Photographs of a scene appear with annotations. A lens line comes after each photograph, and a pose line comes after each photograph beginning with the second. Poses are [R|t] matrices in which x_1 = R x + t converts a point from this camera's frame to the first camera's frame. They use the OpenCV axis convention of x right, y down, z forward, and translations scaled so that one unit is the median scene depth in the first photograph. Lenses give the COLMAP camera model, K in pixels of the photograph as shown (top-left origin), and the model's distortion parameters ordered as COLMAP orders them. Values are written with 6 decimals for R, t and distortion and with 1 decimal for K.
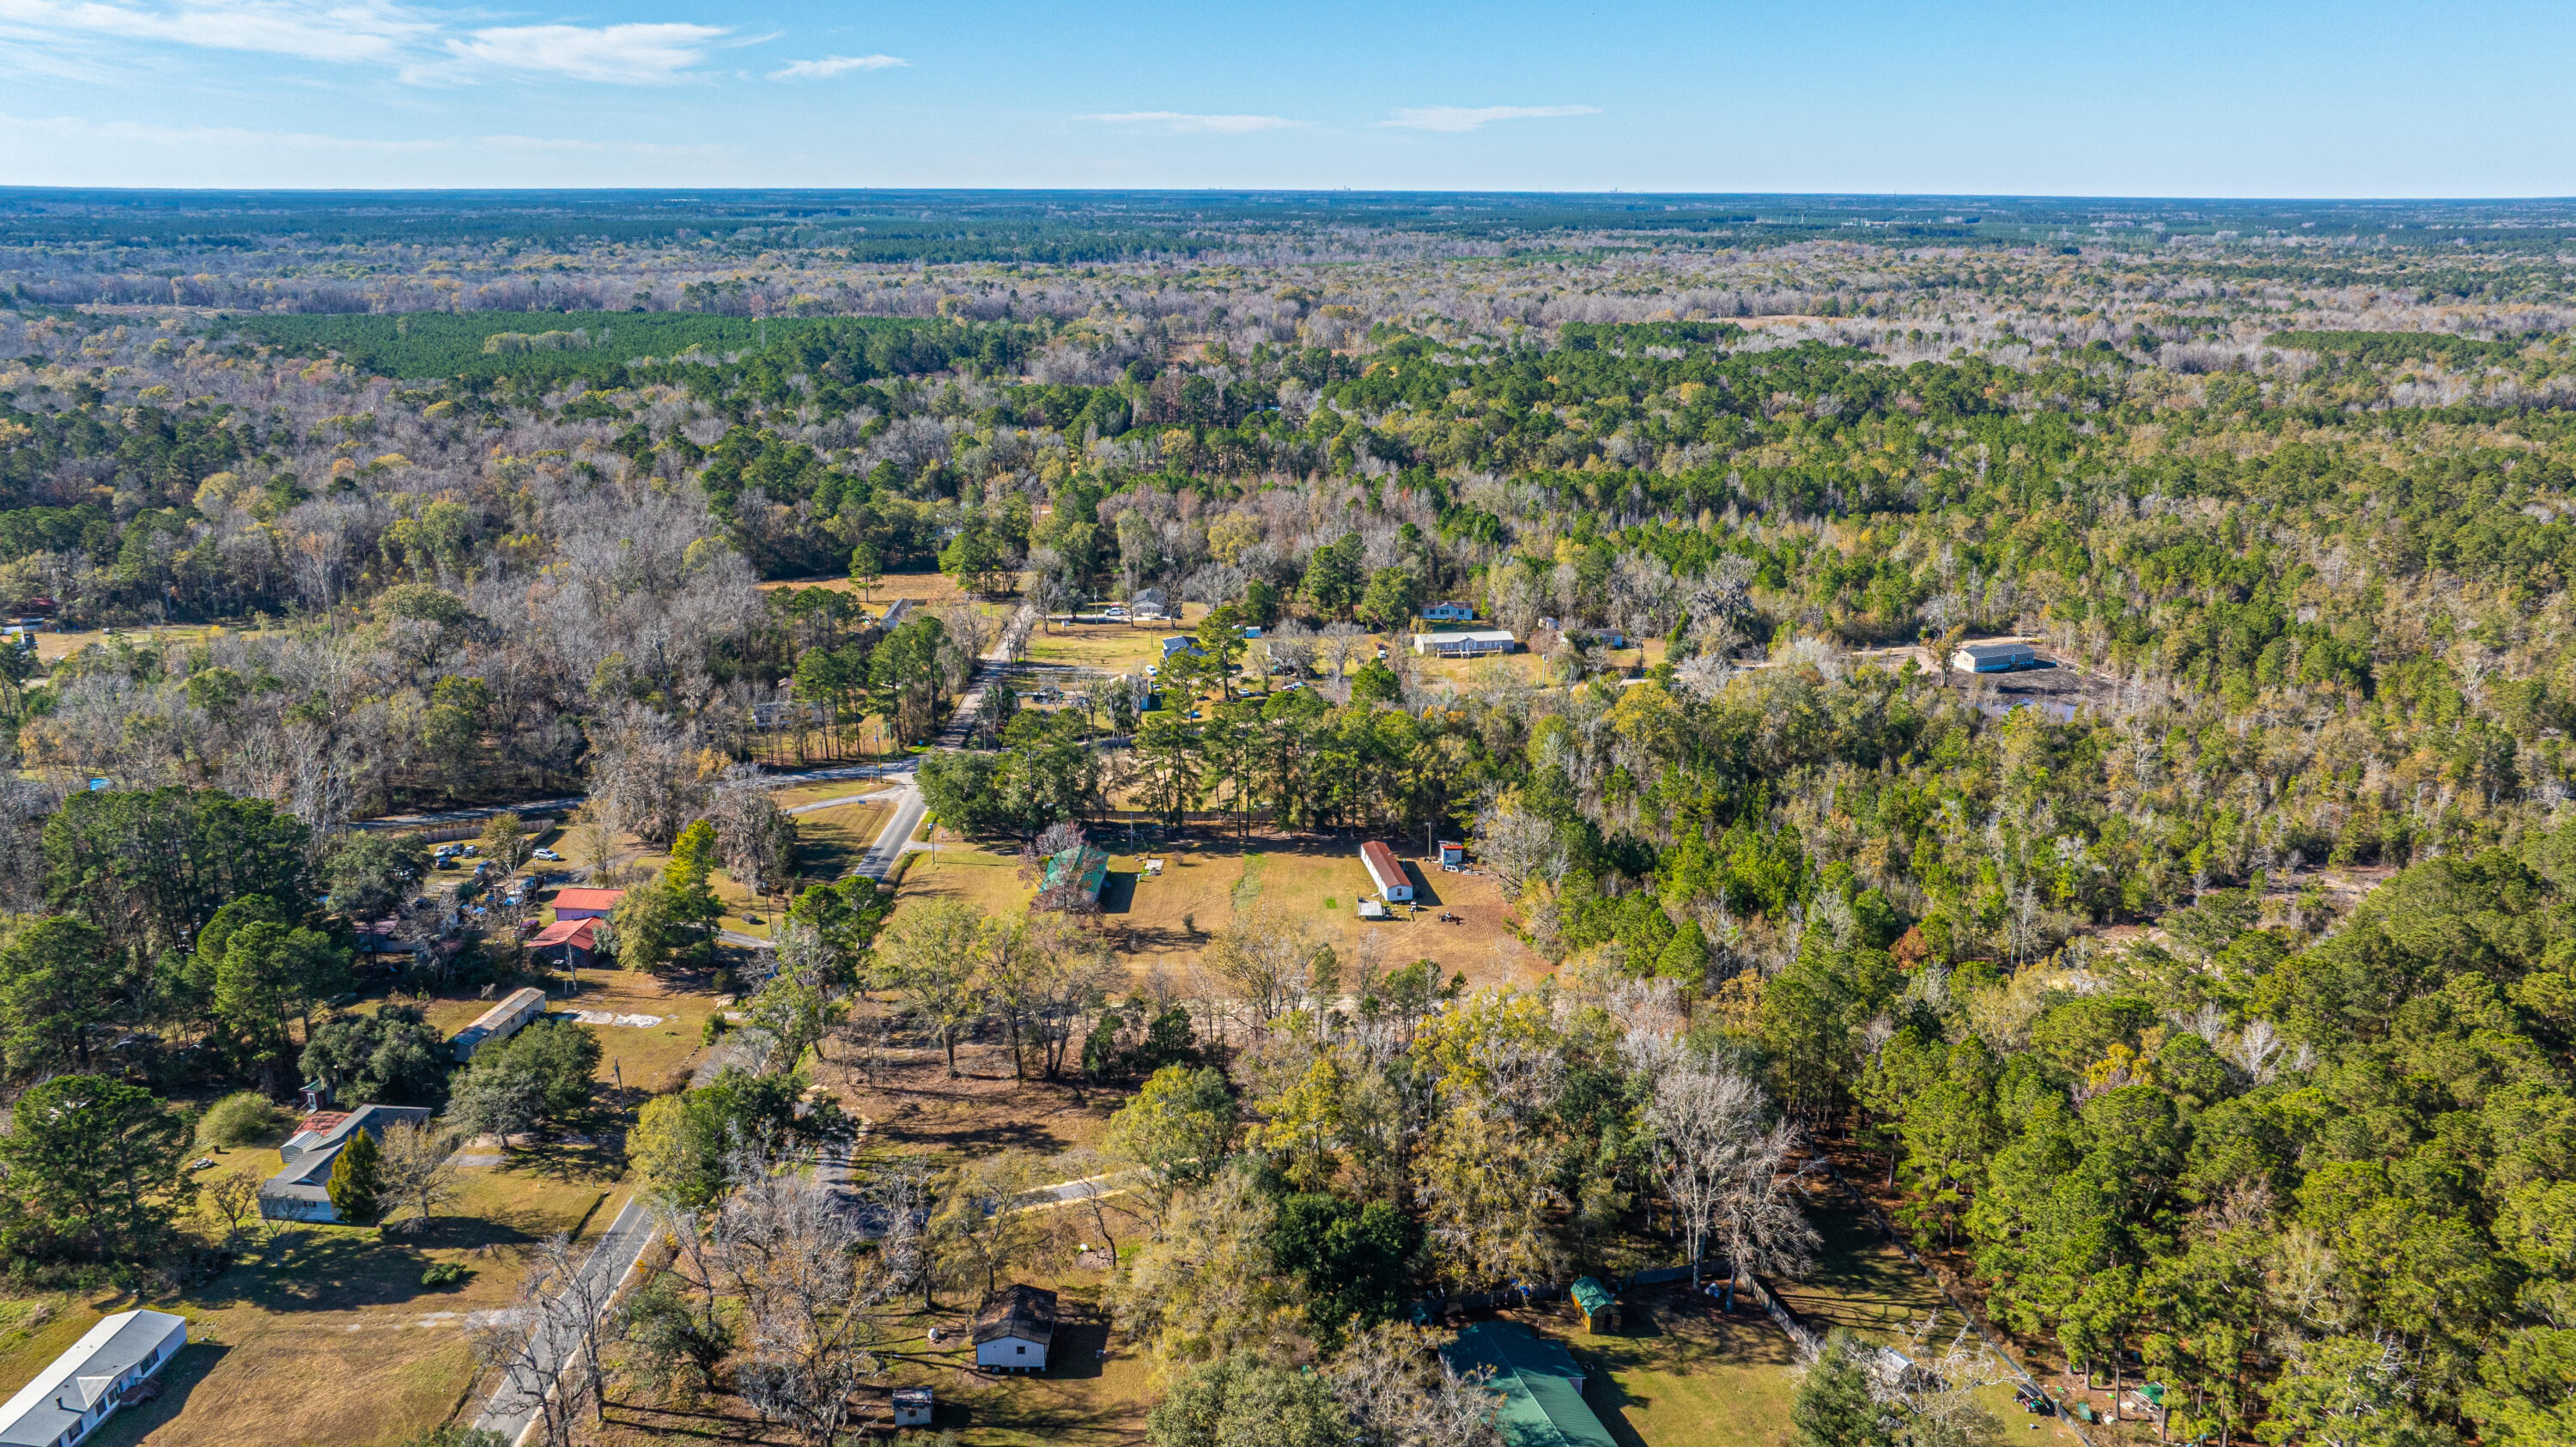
lens RADIAL K [[1814.9, 0, 1290.5], [0, 1814.9, 715.8], [0, 0, 1]] dist [-0.038251, 0.039190]
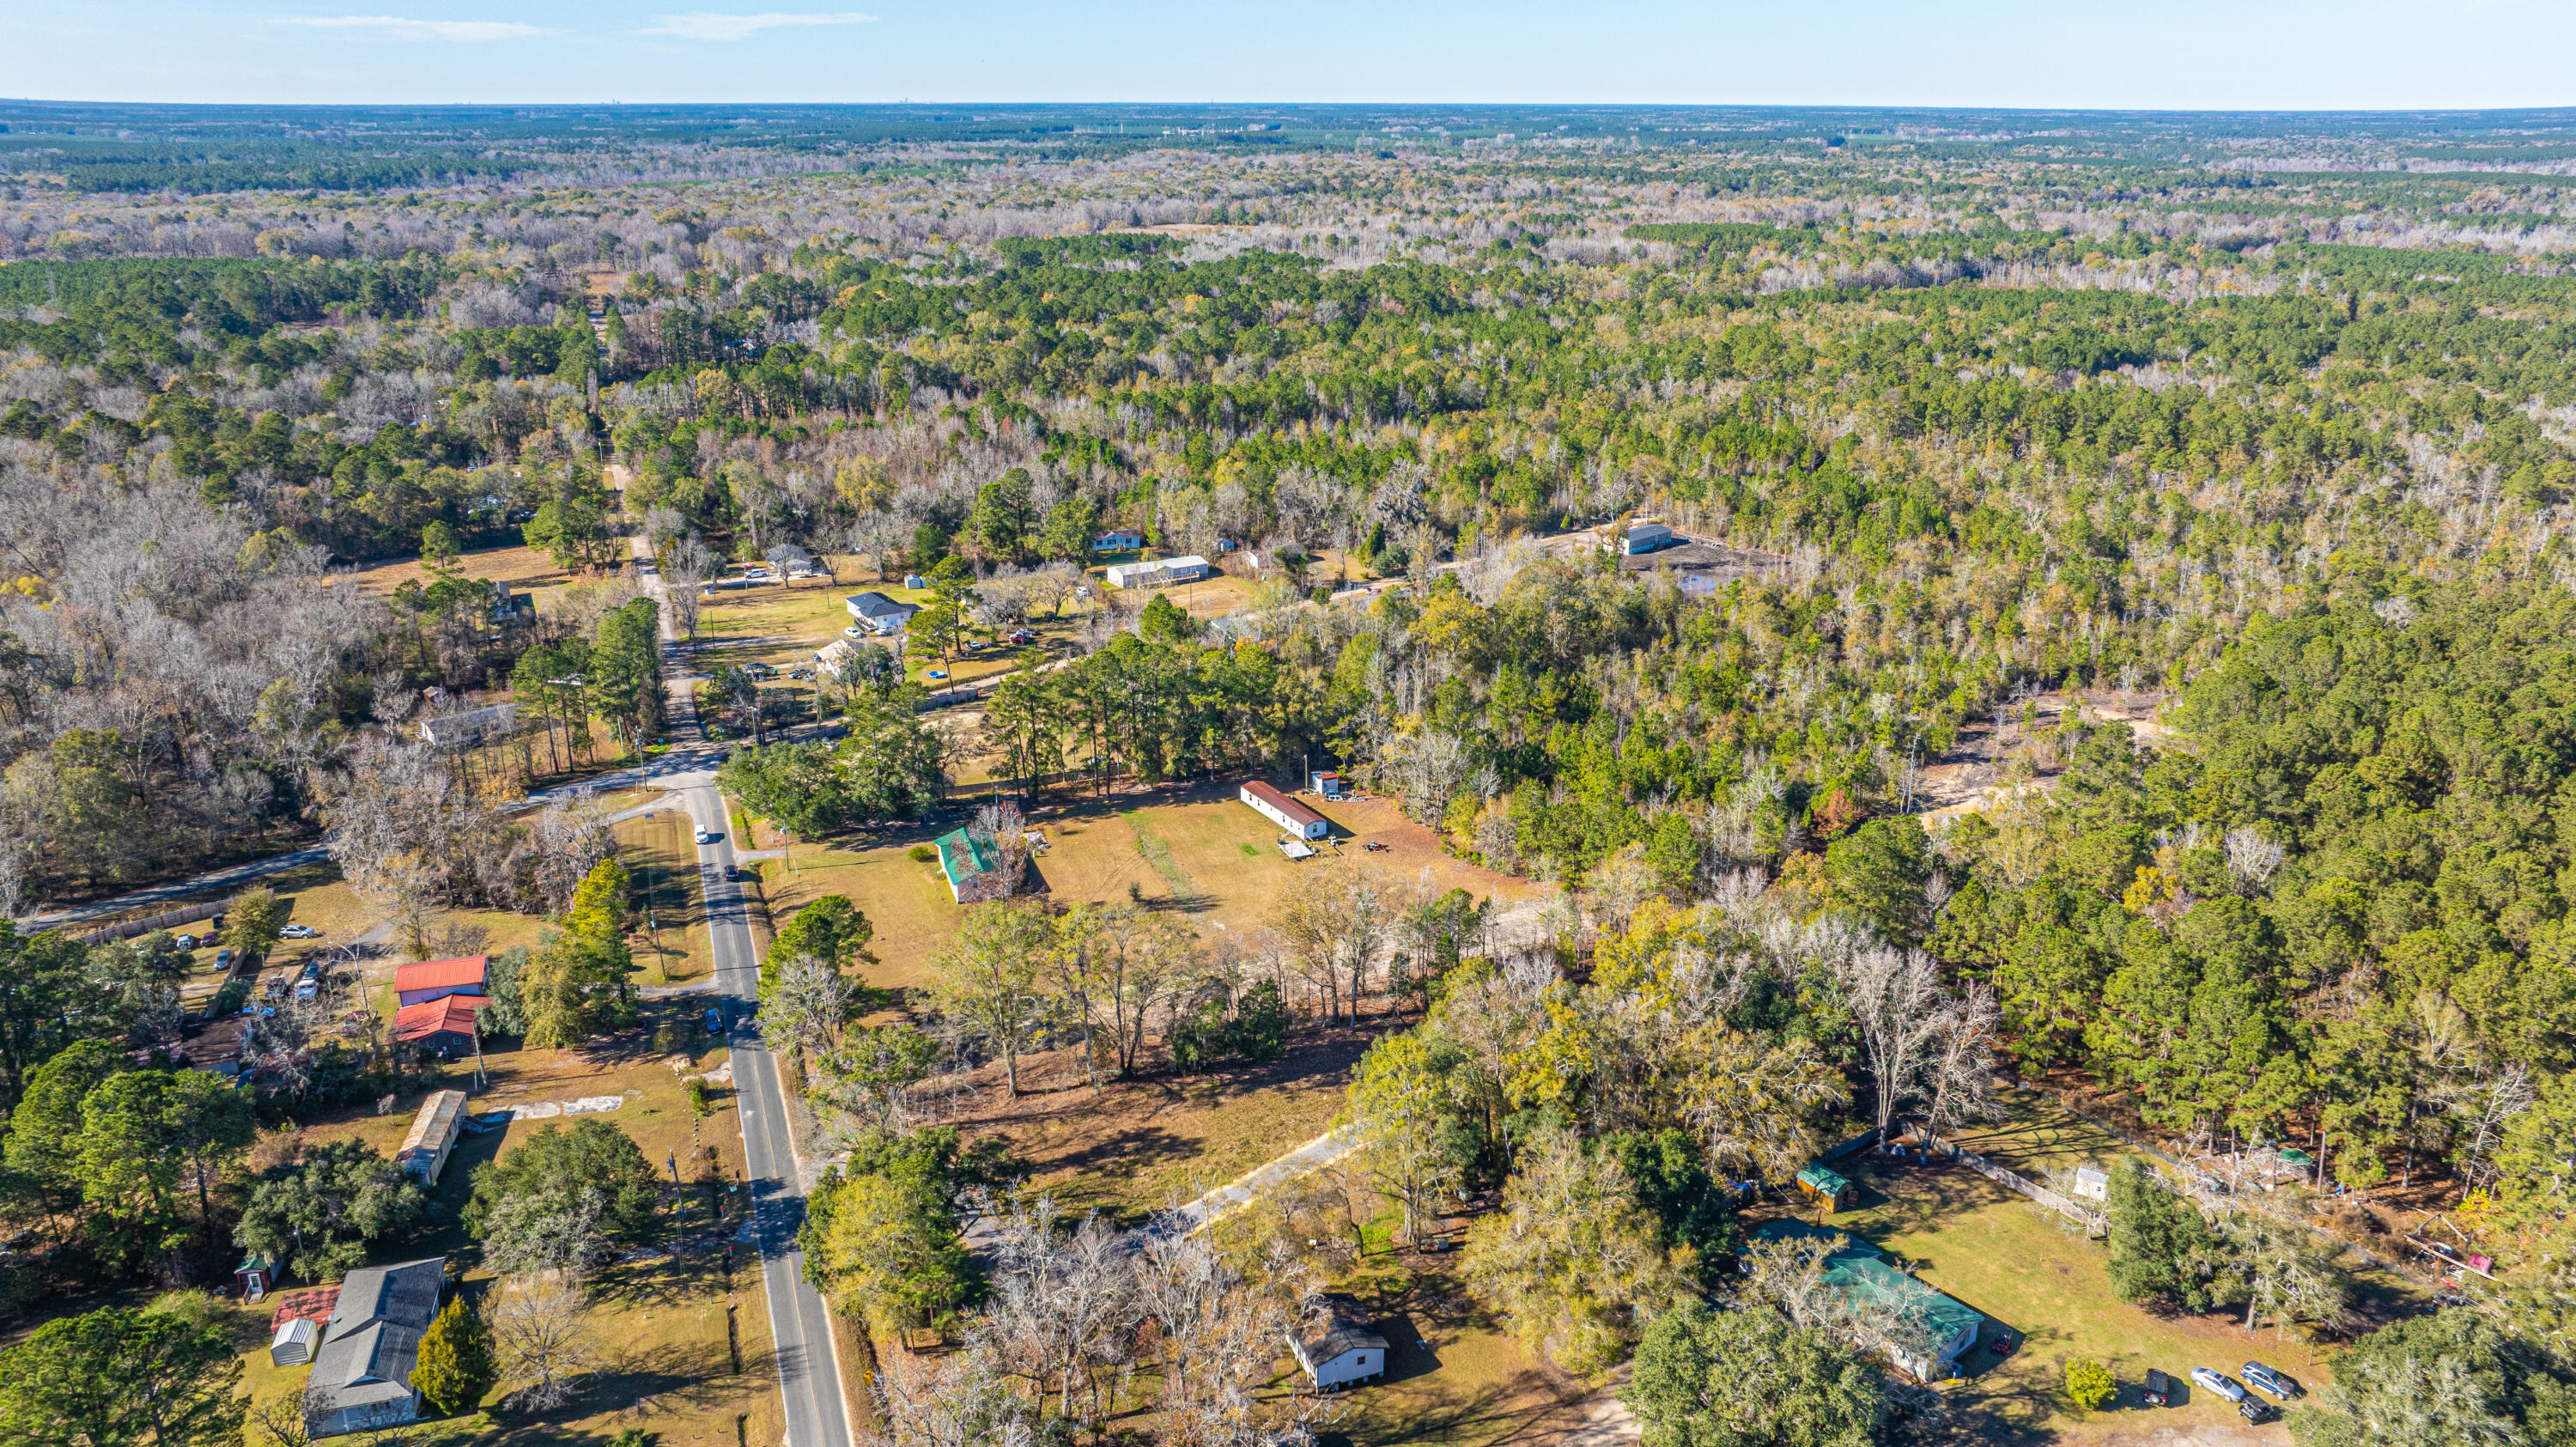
lens RADIAL K [[1814.9, 0, 1293.6], [0, 1814.9, 721.7], [0, 0, 1]] dist [-0.038251, 0.039190]
pose [[0.930692, -0.121317, 0.345101, -0.239524], [0.104578, 0.992271, 0.066790, -0.022845], [-0.350536, -0.026071, 0.936186, 0.073351]]
